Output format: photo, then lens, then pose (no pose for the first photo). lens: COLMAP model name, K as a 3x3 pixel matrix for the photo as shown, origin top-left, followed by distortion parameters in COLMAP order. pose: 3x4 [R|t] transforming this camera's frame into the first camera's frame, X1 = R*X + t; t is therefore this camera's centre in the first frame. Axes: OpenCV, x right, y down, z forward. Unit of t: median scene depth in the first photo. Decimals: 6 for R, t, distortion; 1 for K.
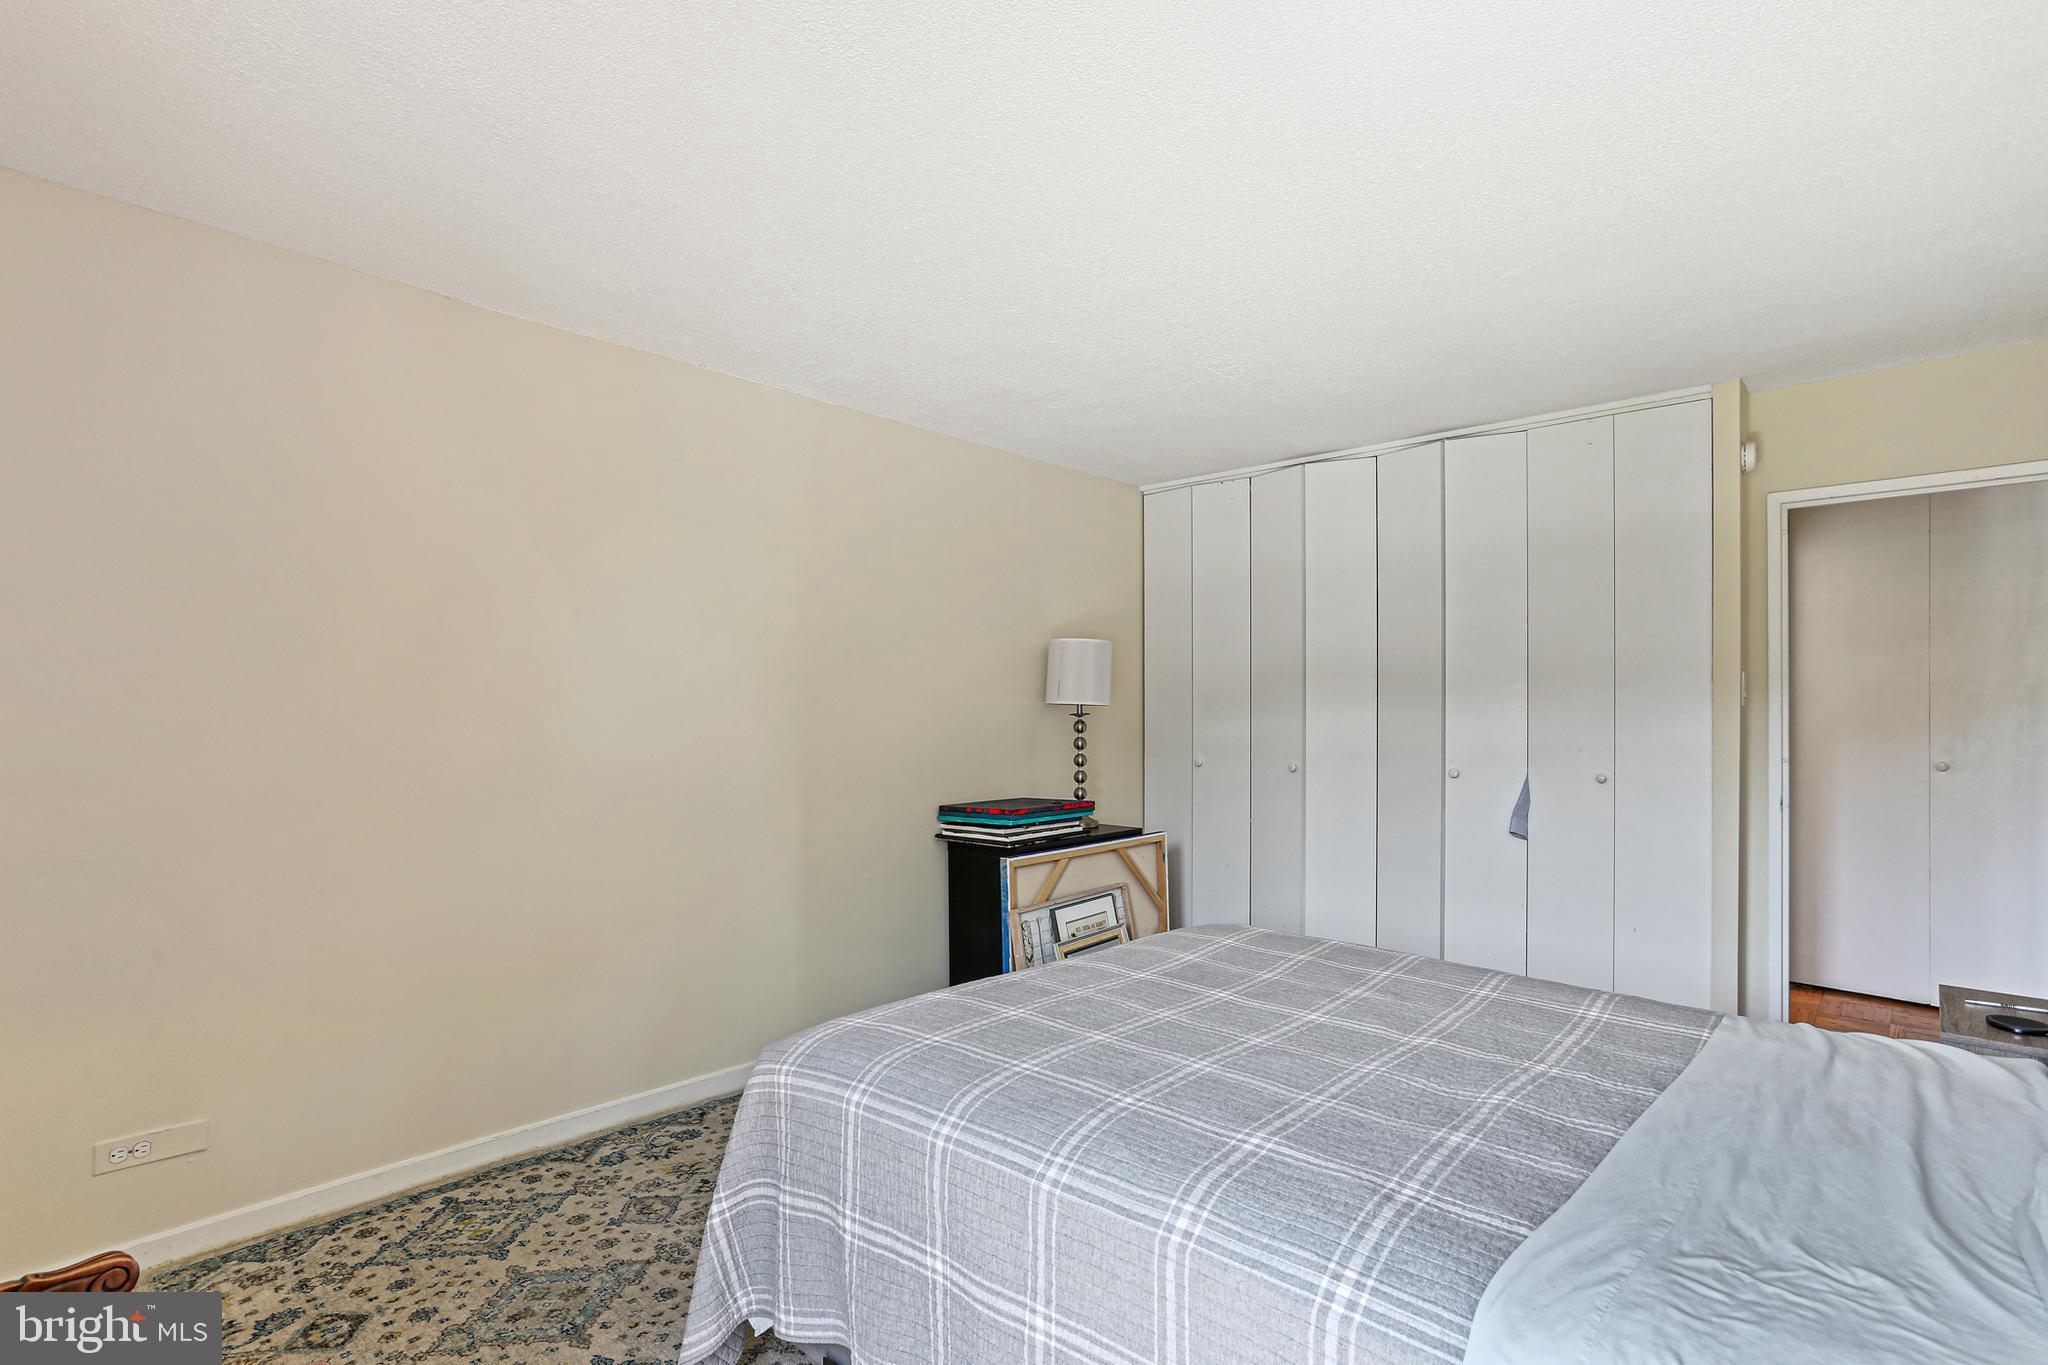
lens RADIAL K [[1006.3, 0, 1020.1], [0, 1006.3, 715.6], [0, 0, 1]] dist [-0.051449, 0.034322]
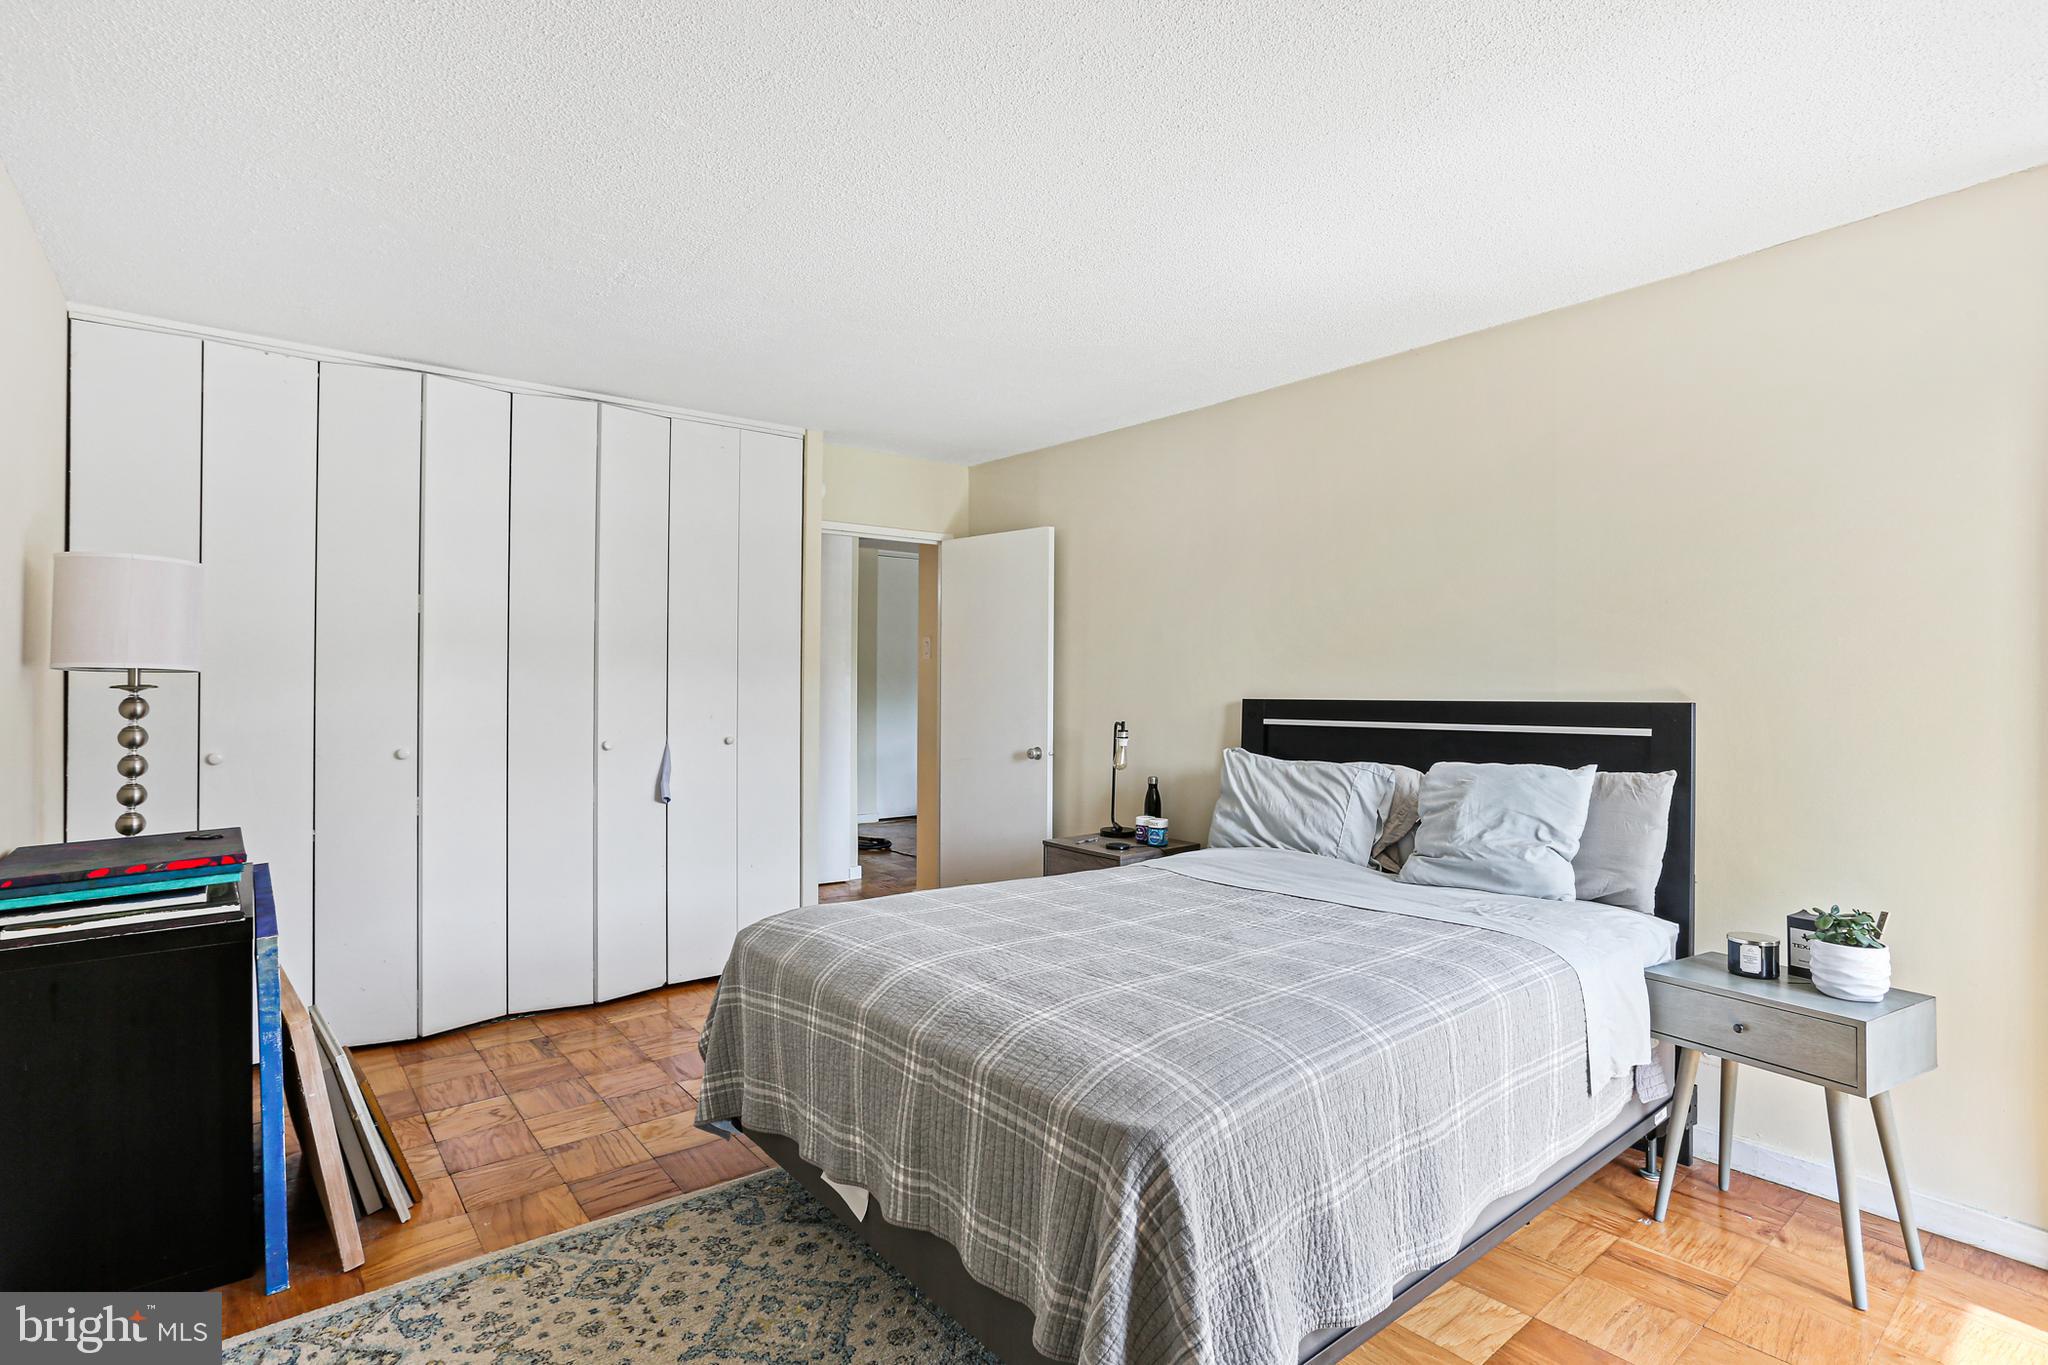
lens RADIAL K [[1000.0, 0, 1022.2], [0, 1000.0, 684.2], [0, 0, 1]] dist [-0.055332, 0.033833]
pose [[0.141956, -0.000982, 0.989873, -0.500402], [0.003152, 0.999995, 0.000540, -0.001563], [-0.989868, 0.003044, 0.141958, 0.485952]]
